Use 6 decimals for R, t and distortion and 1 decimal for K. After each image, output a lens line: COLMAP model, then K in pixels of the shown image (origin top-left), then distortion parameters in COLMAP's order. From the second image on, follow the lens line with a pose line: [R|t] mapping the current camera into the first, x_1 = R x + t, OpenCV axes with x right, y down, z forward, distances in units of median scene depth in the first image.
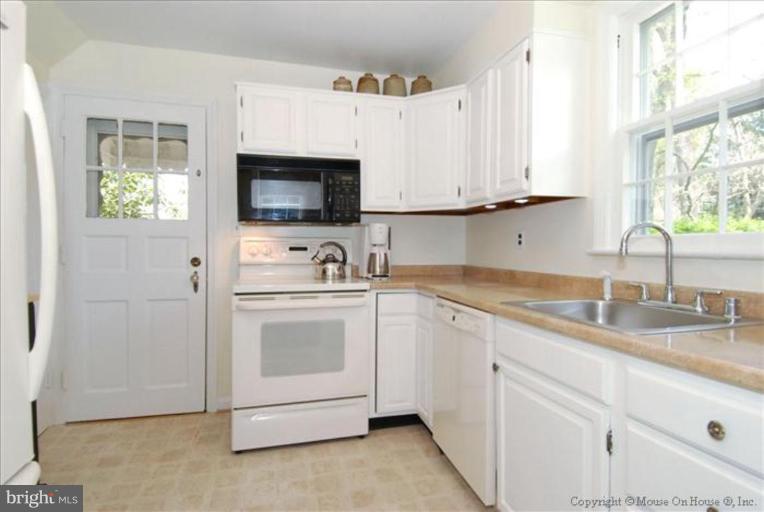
lens RADIAL K [[416.9, 0, 384.0], [0, 416.9, 243.3], [0, 0, 1]] dist [0.000058, -0.000100]
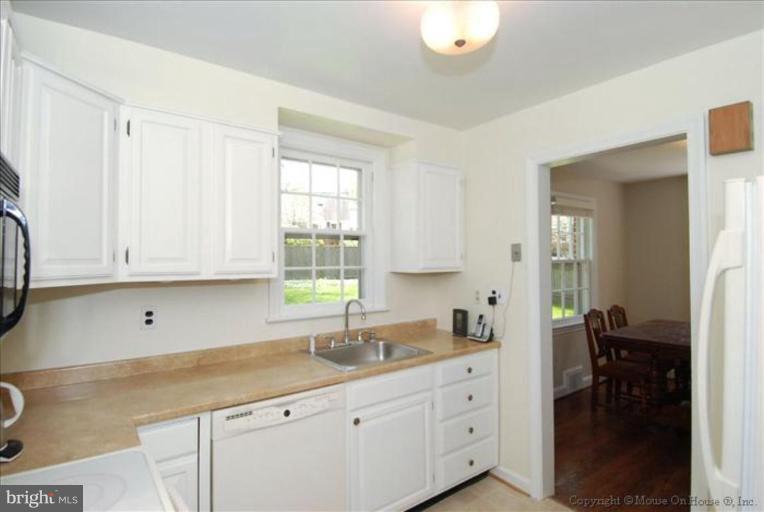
lens RADIAL K [[416.9, 0, 384.0], [0, 416.9, 243.3], [0, 0, 1]] dist [0.000058, -0.000100]
pose [[-0.346324, 0.016200, 0.937975, -0.905903], [0.004171, 0.999868, -0.015729, -0.211649], [-0.938106, -0.001535, -0.346346, 1.284098]]
